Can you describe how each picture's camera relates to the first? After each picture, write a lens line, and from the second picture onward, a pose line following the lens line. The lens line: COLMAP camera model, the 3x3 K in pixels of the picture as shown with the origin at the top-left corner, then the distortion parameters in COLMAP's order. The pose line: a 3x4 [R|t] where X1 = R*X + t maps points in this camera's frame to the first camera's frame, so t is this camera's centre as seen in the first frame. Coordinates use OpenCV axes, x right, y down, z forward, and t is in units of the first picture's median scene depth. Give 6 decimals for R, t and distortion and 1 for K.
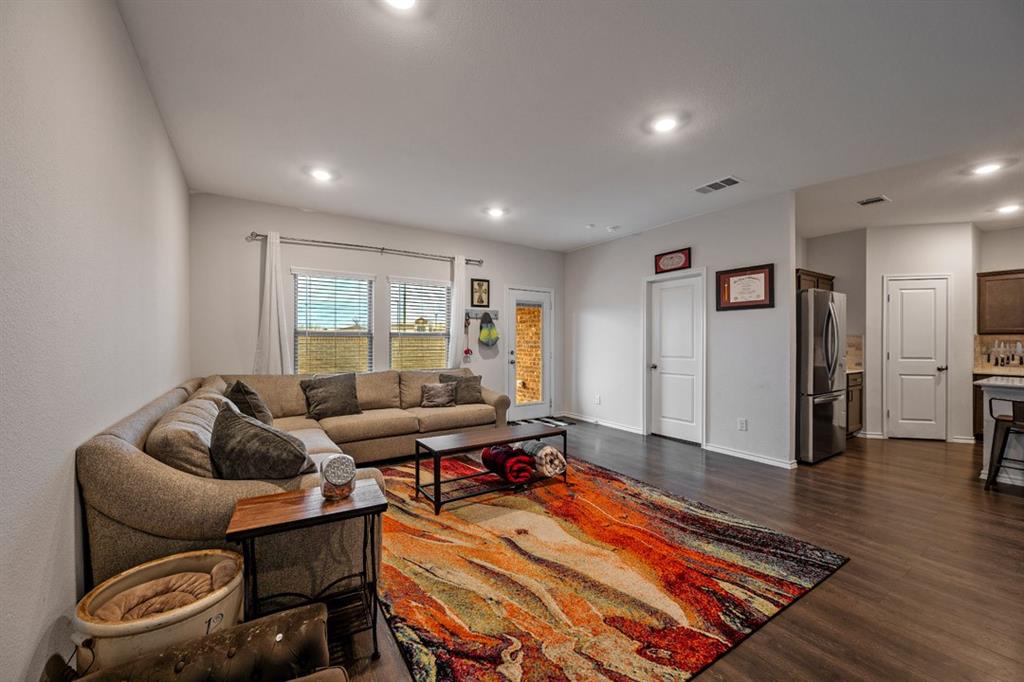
lens RADIAL K [[399.0, 0, 512.5], [0, 399.0, 342.7], [0, 0, 1]] dist [-0.001824, -0.000176]
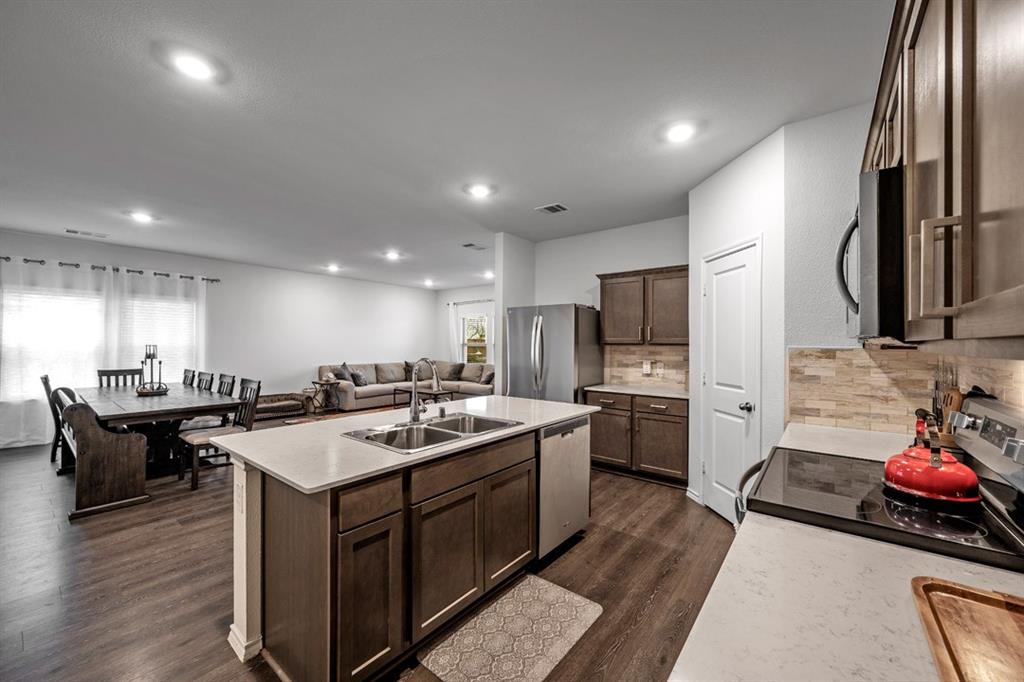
lens RADIAL K [[399.0, 0, 512.5], [0, 399.0, 342.7], [0, 0, 1]] dist [-0.001824, -0.000176]
pose [[0.315040, -0.002974, -0.949074, 1.841445], [-0.007329, 0.999958, -0.005567, -0.024801], [0.949050, 0.008710, 0.315005, 0.622186]]
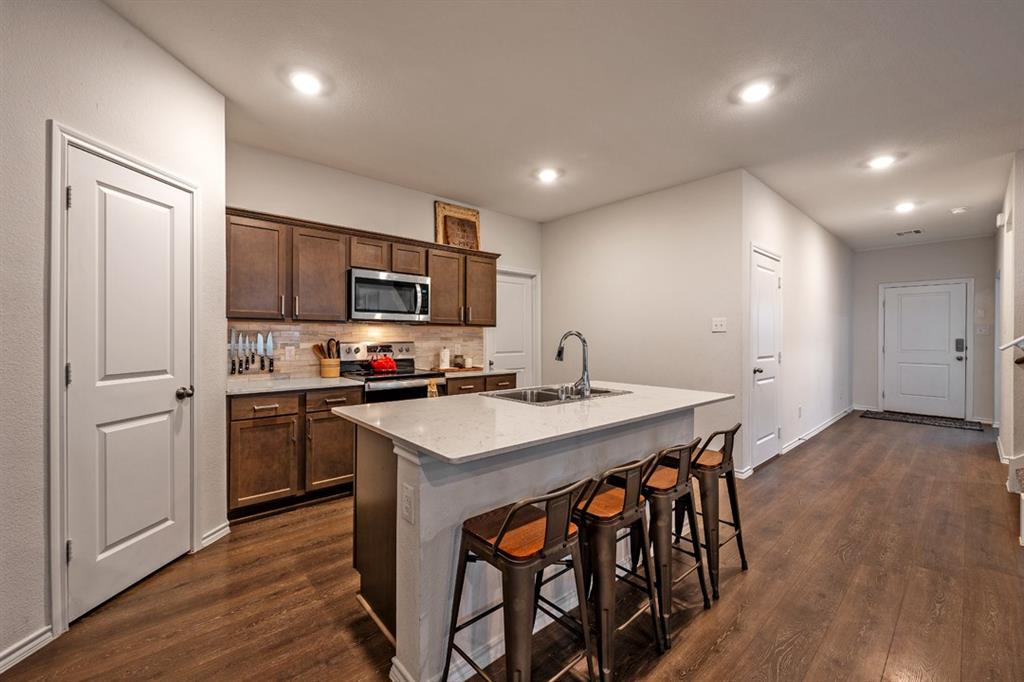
lens RADIAL K [[408.9, 0, 487.8], [0, 408.9, 335.9], [0, 0, 1]] dist [-0.002169, -0.000492]
pose [[-0.104169, -0.001434, 0.994559, 0.726259], [-0.000251, 0.999999, 0.001416, 0.000537], [-0.994560, -0.000102, -0.104169, 0.871120]]
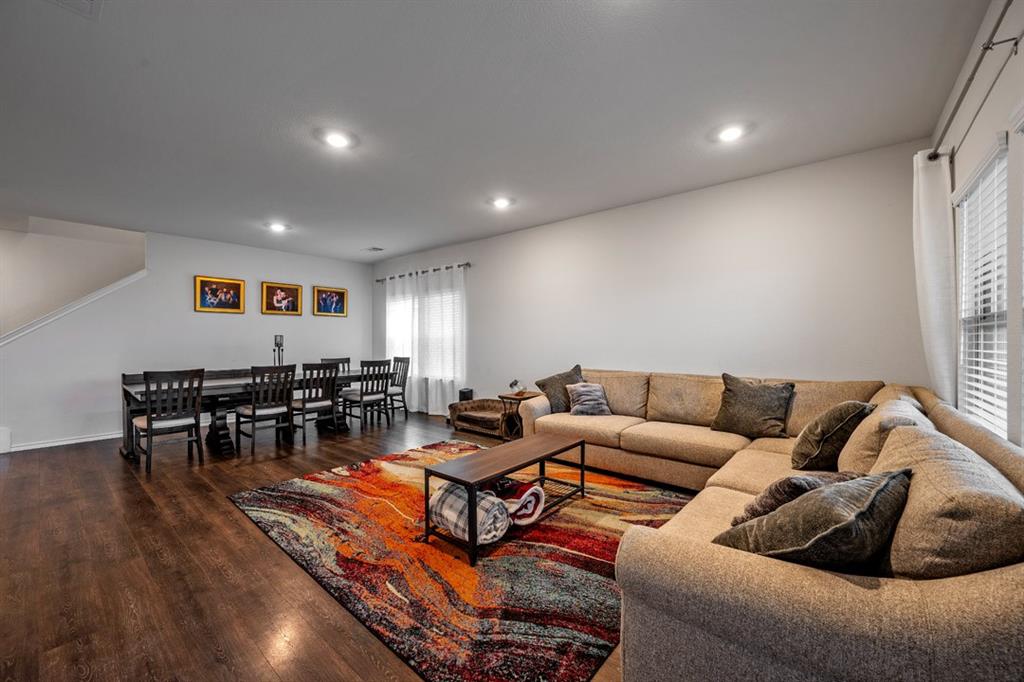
lens RADIAL K [[399.0, 0, 512.5], [0, 399.0, 342.7], [0, 0, 1]] dist [-0.001824, -0.000176]
pose [[-0.958060, 0.003936, -0.286540, 0.159206], [0.001346, 0.999956, 0.009237, -0.003663], [0.286564, 0.008464, -0.958024, 1.450043]]
